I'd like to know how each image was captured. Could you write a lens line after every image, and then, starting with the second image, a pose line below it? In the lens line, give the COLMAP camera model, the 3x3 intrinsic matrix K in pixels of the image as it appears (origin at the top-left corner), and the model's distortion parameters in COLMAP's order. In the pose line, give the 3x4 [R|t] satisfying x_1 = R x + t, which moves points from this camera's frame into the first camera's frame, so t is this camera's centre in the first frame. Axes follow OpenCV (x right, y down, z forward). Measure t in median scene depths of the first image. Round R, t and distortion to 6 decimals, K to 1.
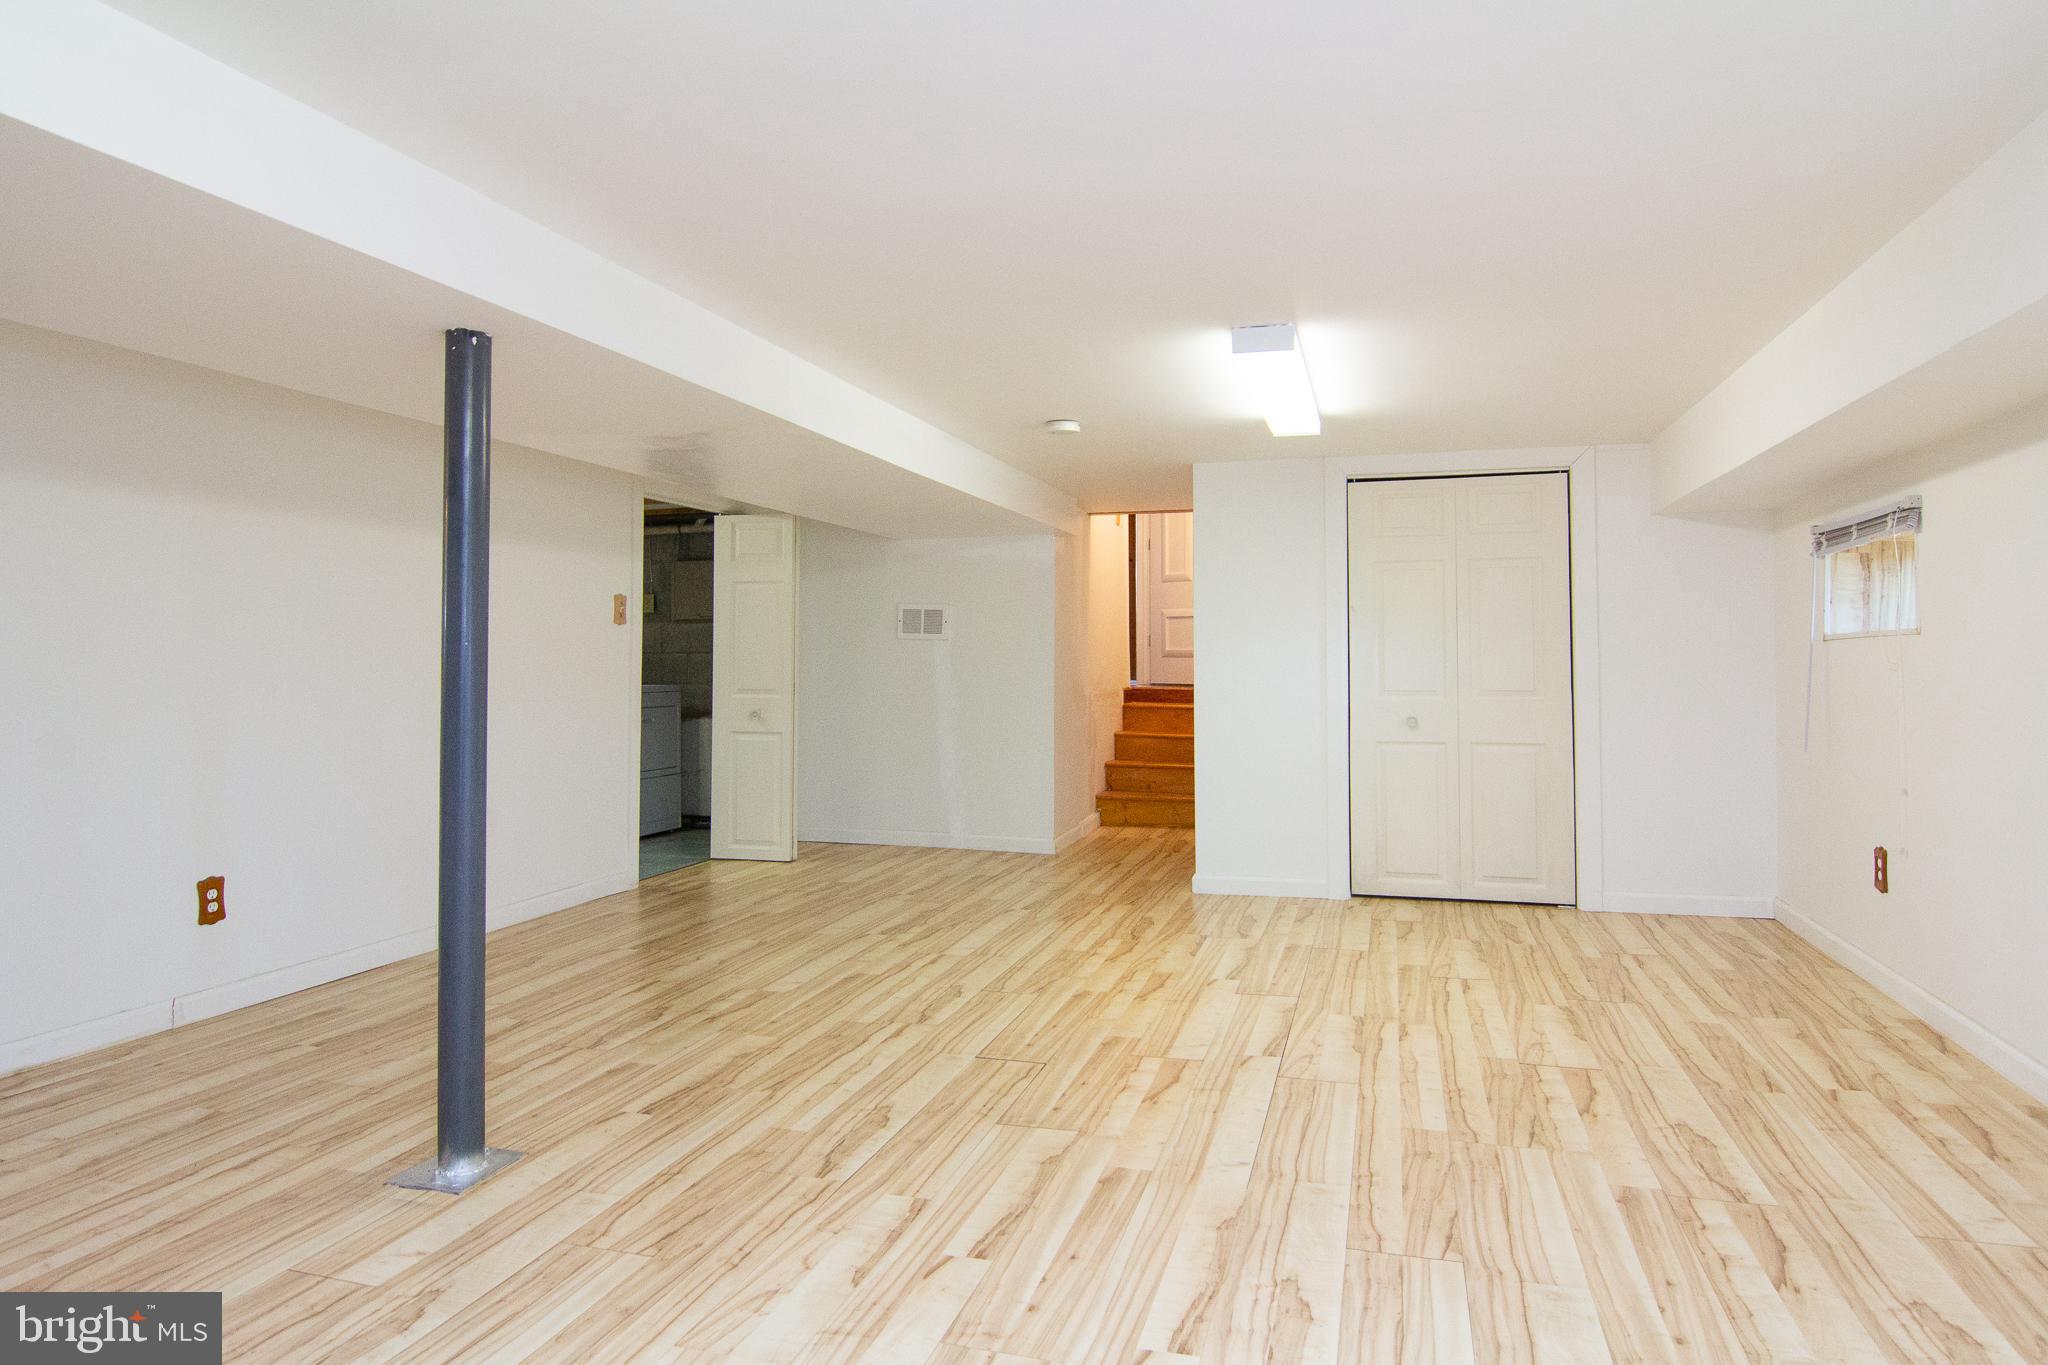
lens RADIAL K [[1205.7, 0, 1025.3], [0, 1205.7, 673.5], [0, 0, 1]] dist [0.003043, -0.007438]
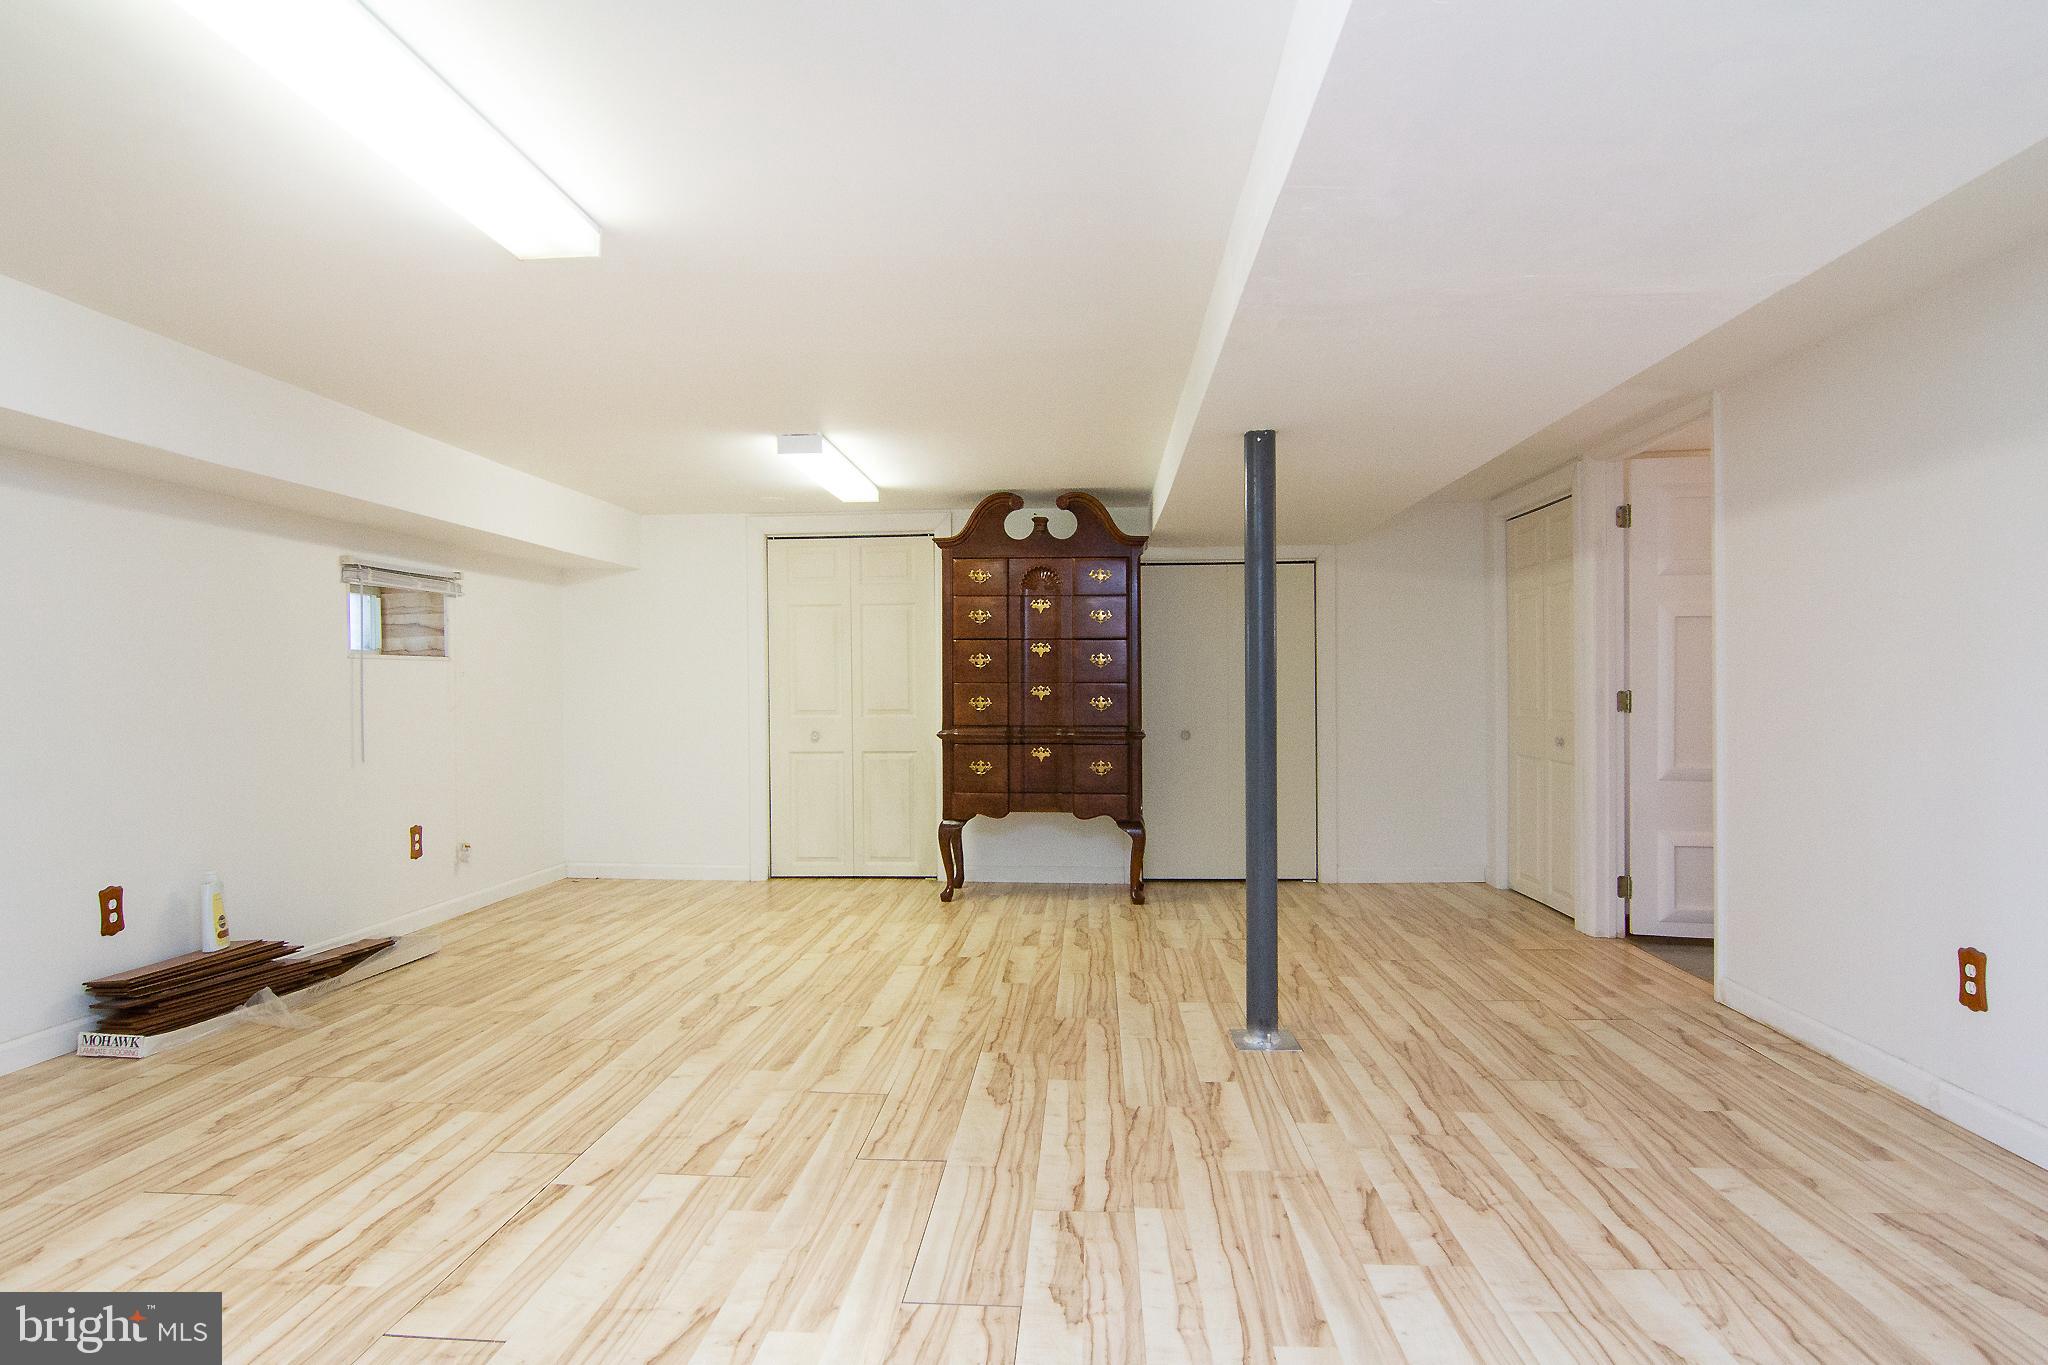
lens RADIAL K [[1205.7, 0, 1025.2], [0, 1205.7, 684.7], [0, 0, 1]] dist [0.003043, -0.007438]
pose [[-0.970390, 0.005631, -0.241476, 0.116061], [0.004026, 0.999966, 0.007139, -0.007382], [0.241508, 0.005955, -0.970380, 2.075086]]
